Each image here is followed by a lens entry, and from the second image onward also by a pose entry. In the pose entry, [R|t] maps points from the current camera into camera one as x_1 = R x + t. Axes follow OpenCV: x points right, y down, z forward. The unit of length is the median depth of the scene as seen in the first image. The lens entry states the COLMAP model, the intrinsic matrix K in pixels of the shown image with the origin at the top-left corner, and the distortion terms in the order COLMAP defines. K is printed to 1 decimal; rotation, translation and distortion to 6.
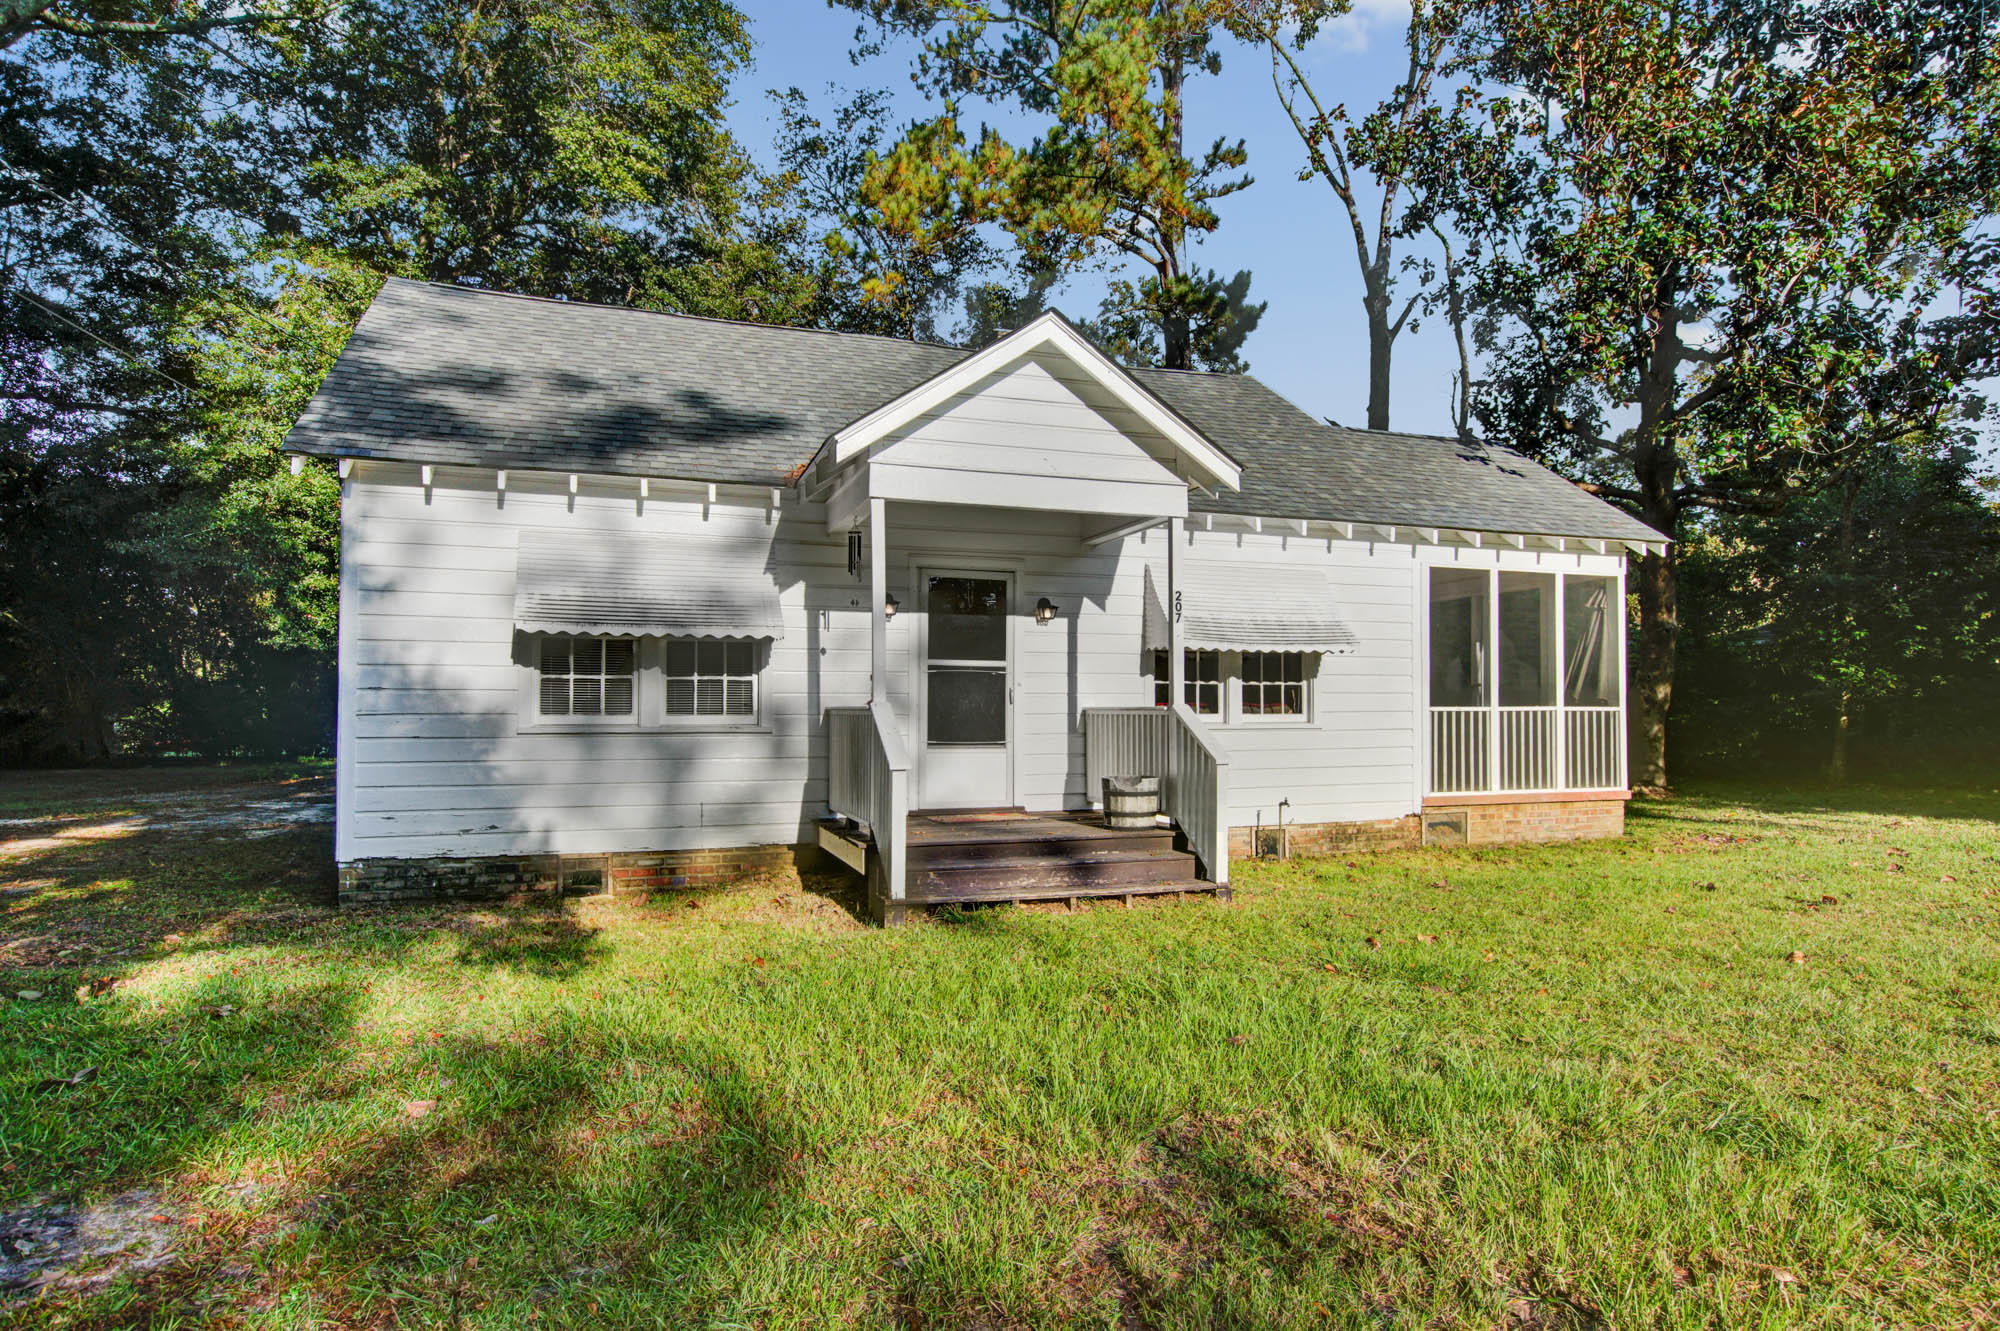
lens RADIAL K [[1141.7, 0, 1006.8], [0, 1141.7, 681.6], [0, 0, 1]] dist [-0.002549, -0.002289]
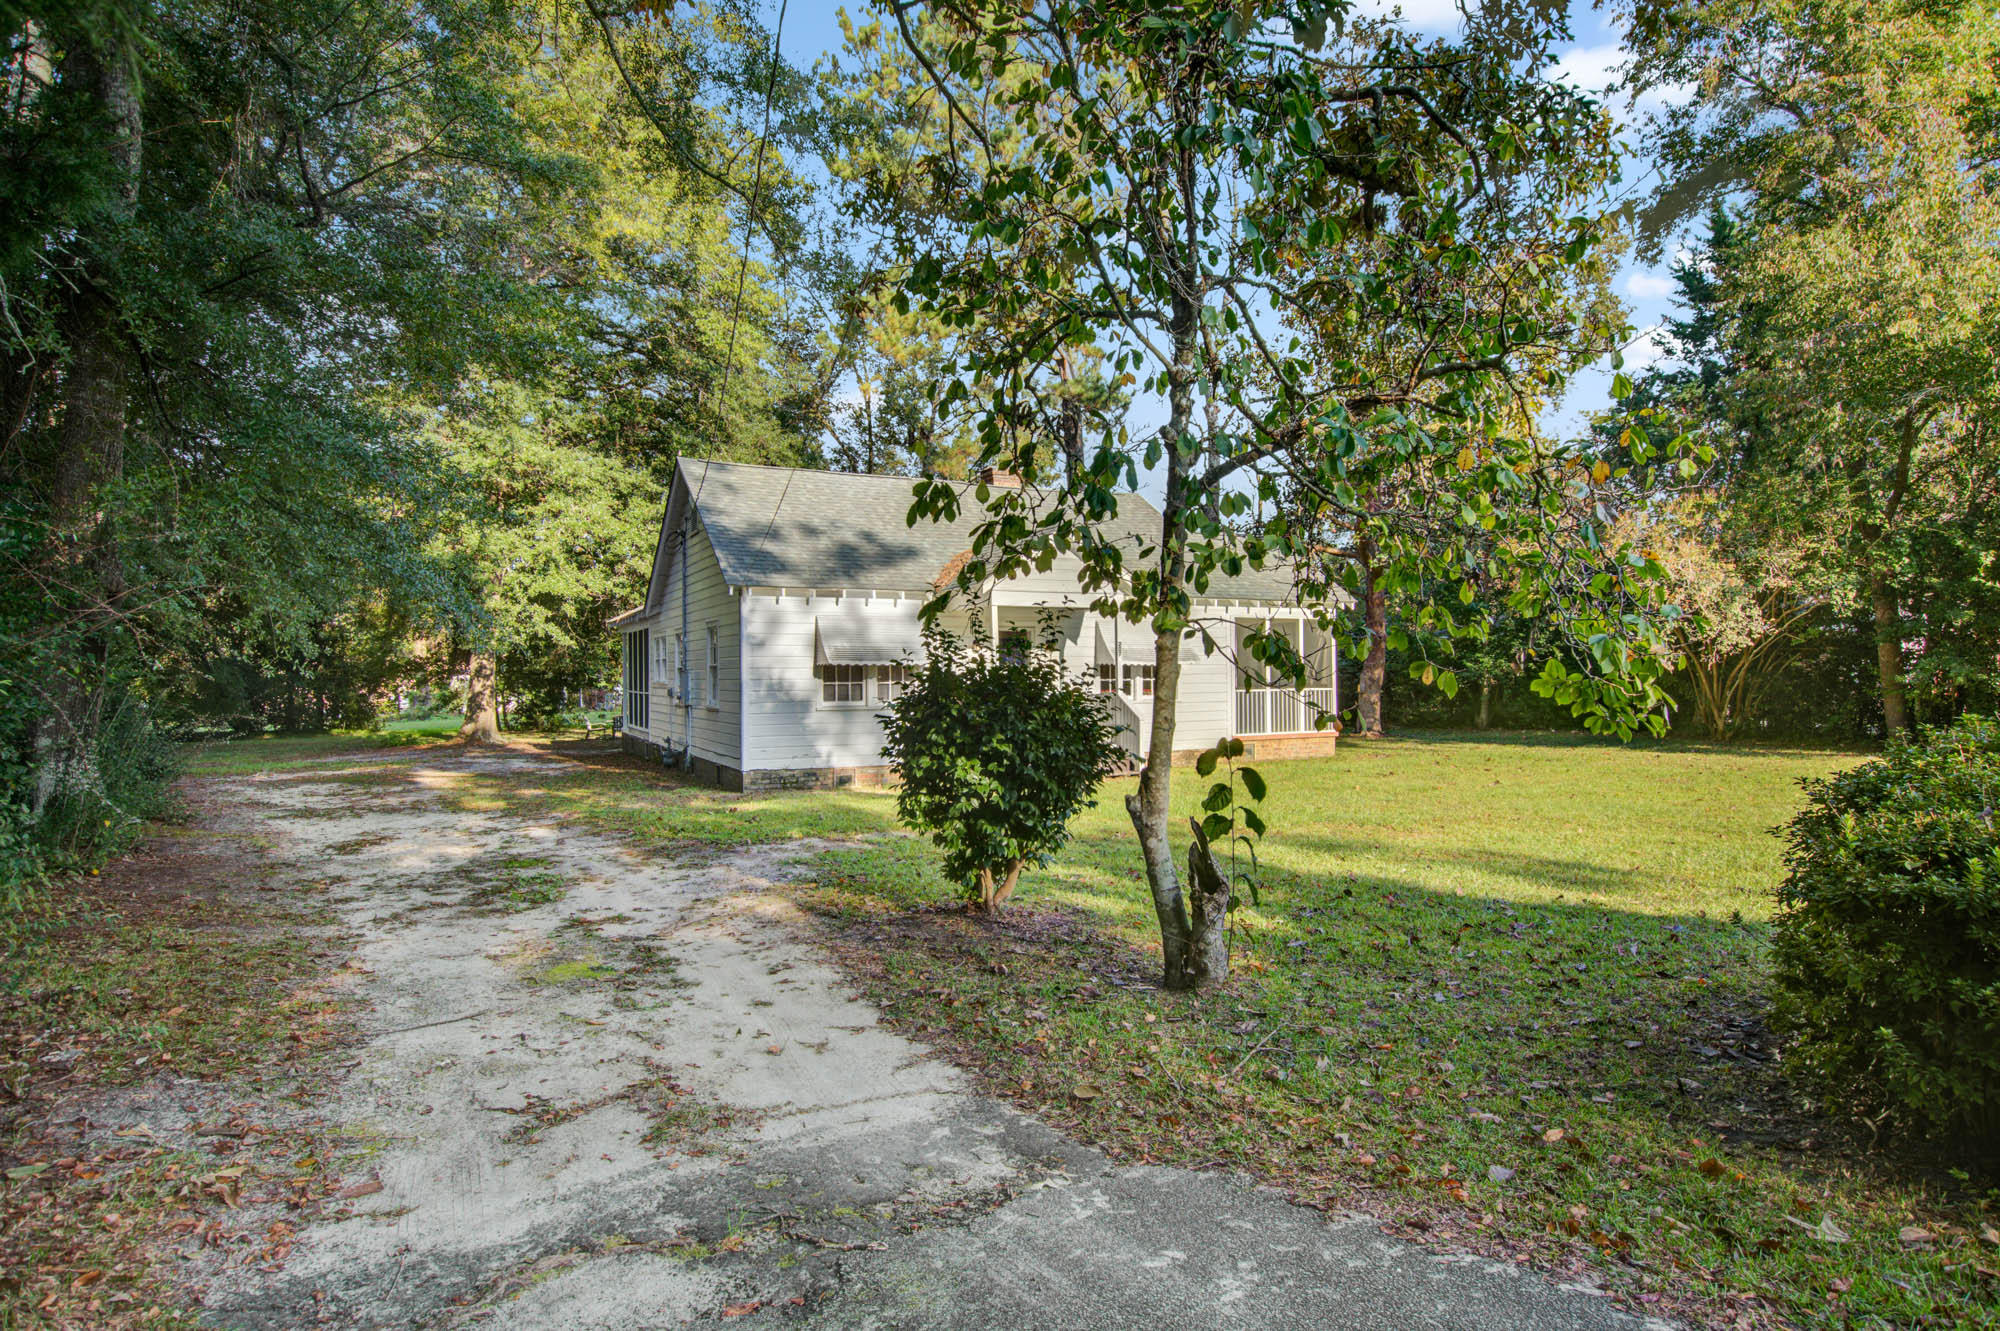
lens RADIAL K [[1141.7, 0, 1013.8], [0, 1141.7, 654.5], [0, 0, 1]] dist [-0.002549, -0.002289]
pose [[0.990523, -0.006142, 0.137207, -0.313279], [0.004930, 0.999946, 0.009168, -0.067482], [-0.137256, -0.008404, 0.990500, -1.016206]]
